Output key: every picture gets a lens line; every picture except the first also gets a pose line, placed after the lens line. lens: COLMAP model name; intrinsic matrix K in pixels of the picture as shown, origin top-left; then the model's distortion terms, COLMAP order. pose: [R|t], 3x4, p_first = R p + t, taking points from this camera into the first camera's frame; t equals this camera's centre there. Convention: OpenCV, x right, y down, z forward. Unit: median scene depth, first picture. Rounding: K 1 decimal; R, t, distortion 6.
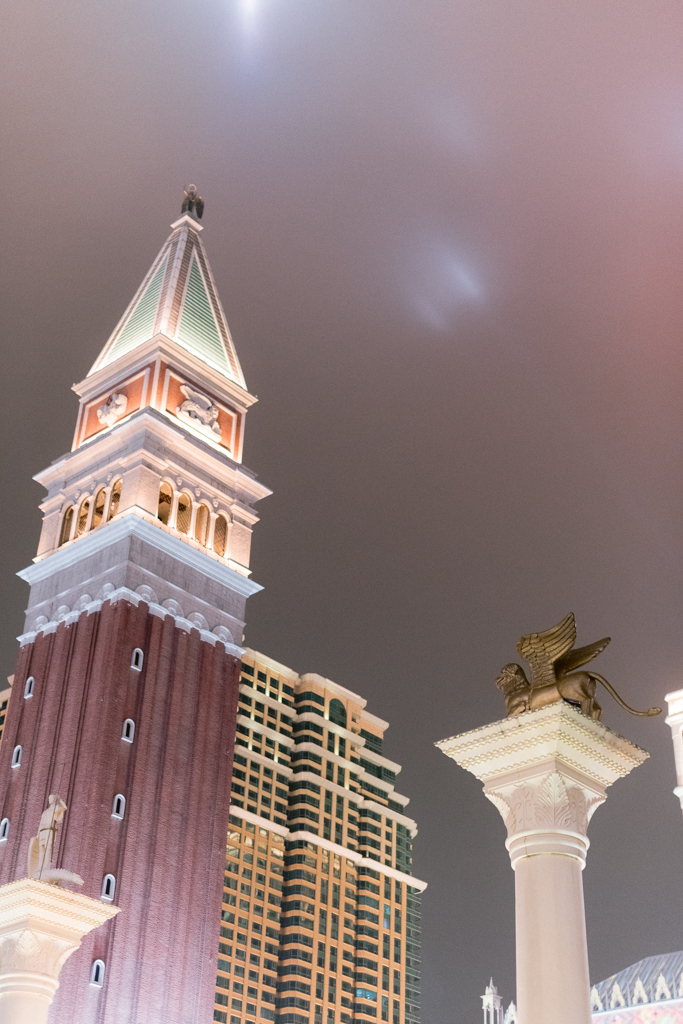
lens RADIAL K [[1476.0, 0, 359.2], [0, 1476.0, 510.4], [0, 0, 1]] dist [0.002159, 0.124569]
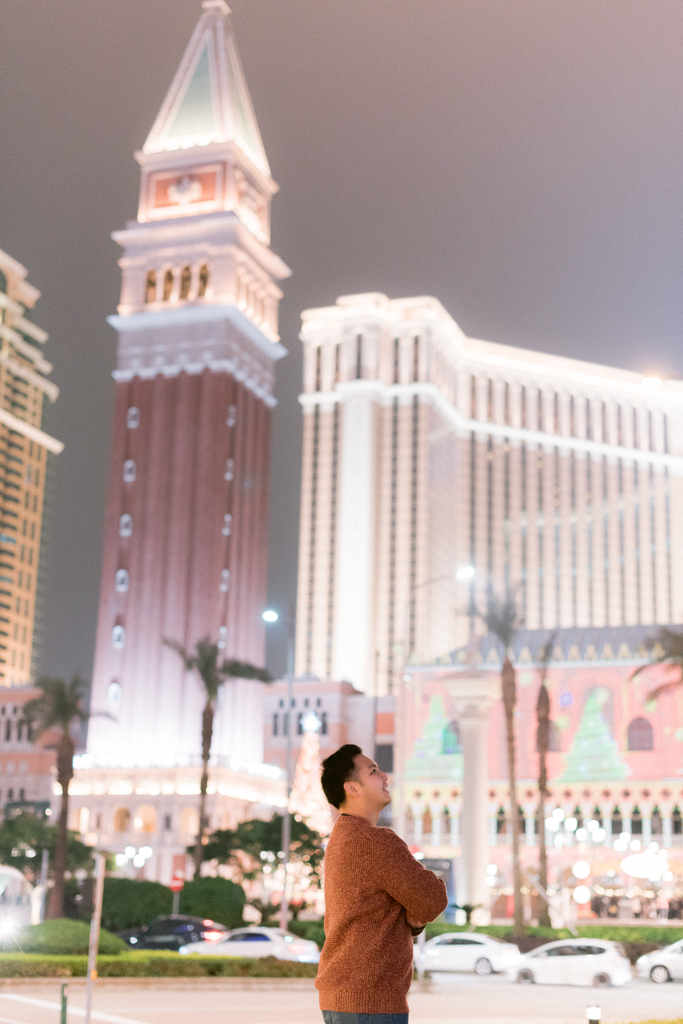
lens RADIAL K [[1476.0, 0, 359.2], [0, 1476.0, 510.4], [0, 0, 1]] dist [0.002159, 0.124569]
pose [[0.941157, 0.087336, 0.326490, -0.106369], [-0.183822, 0.942928, 0.277662, -0.048670], [-0.283606, -0.321340, 0.903498, -0.068105]]
